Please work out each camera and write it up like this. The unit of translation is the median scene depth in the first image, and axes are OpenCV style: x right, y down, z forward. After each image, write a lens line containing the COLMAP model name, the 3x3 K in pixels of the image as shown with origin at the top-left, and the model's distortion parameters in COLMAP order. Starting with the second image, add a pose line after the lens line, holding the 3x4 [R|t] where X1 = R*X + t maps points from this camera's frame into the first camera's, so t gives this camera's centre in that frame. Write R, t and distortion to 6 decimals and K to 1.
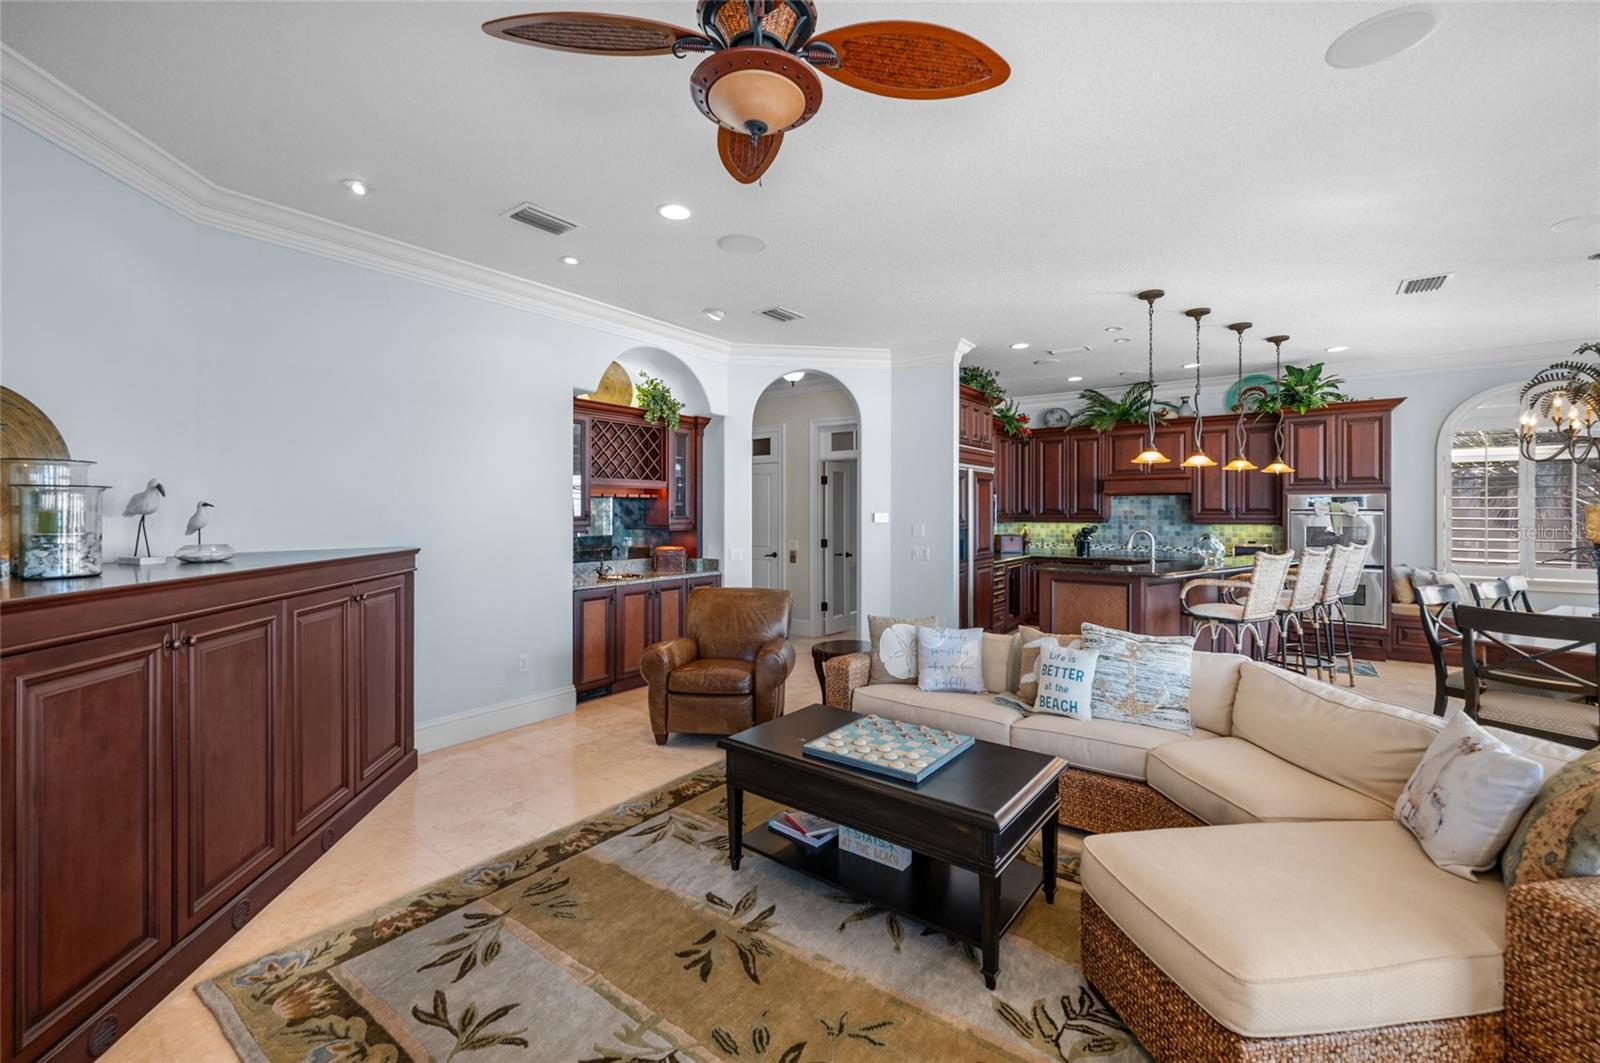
lens RADIAL K [[663.1, 0, 792.6], [0, 663.1, 506.7], [0, 0, 1]] dist [0.000696, 0.000177]
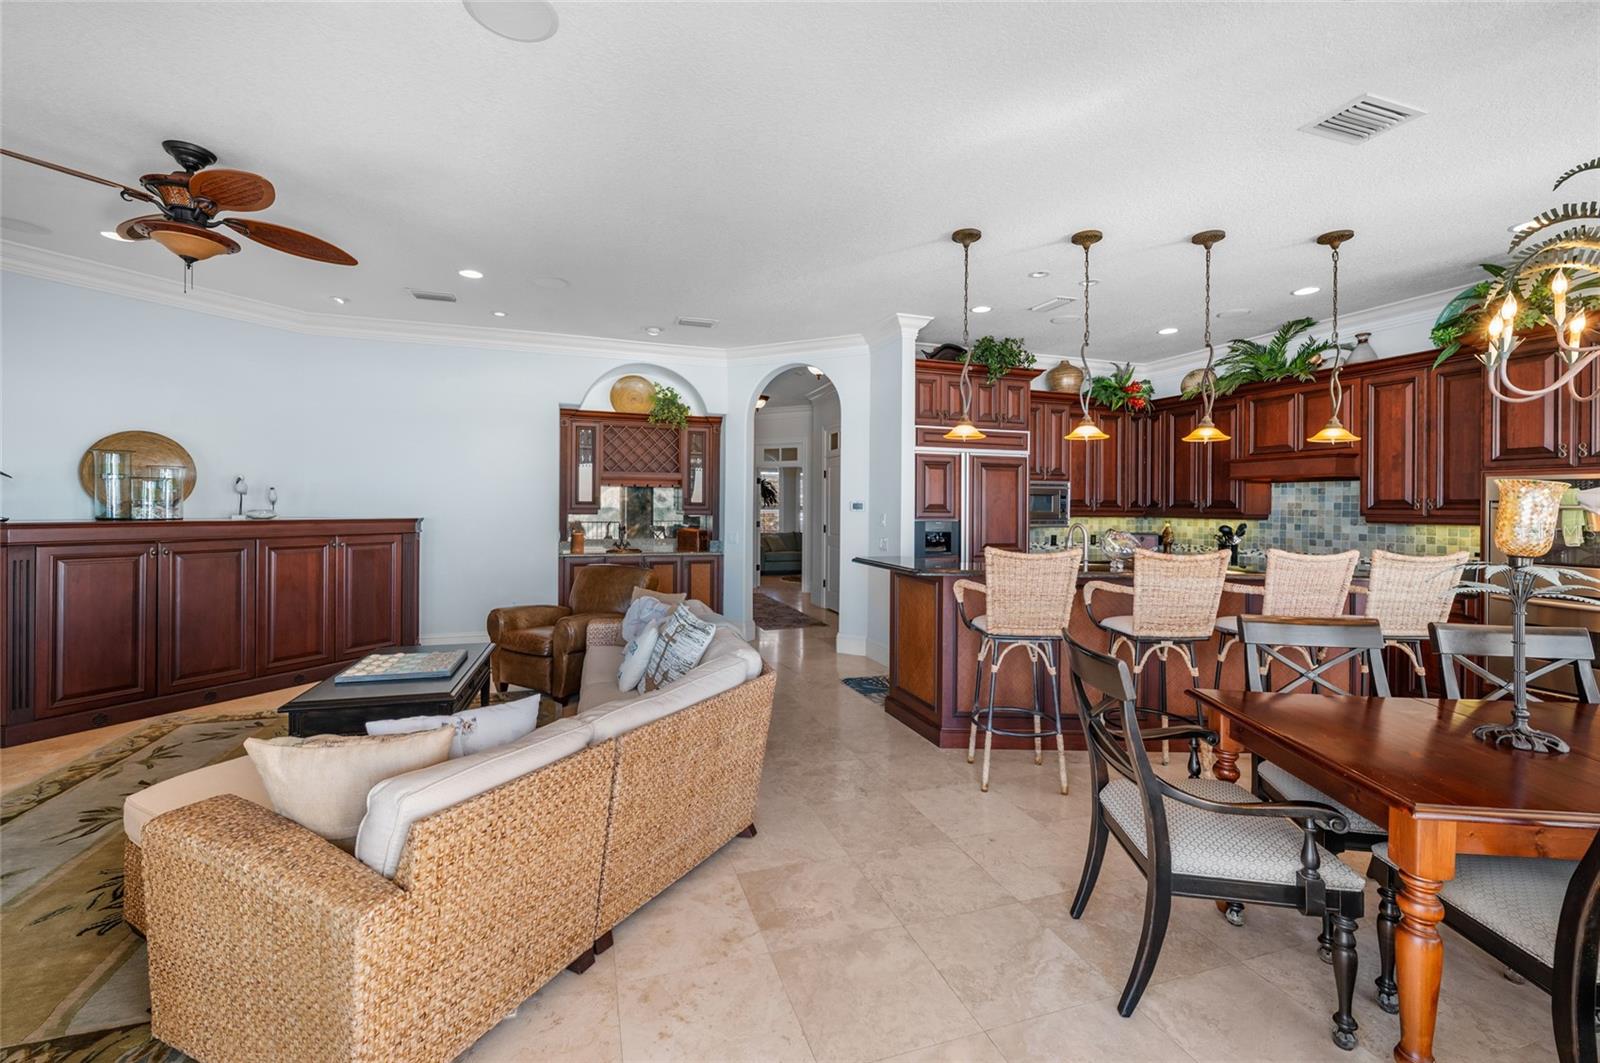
lens RADIAL K [[655.2, 0, 791.8], [0, 655.2, 504.8], [0, 0, 1]] dist [-0.000877, 0.000280]
pose [[0.817172, 0.008693, -0.576329, 0.567225], [-0.007611, 0.999962, 0.004291, 0.010242], [0.576344, 0.000880, 0.817207, 0.139877]]
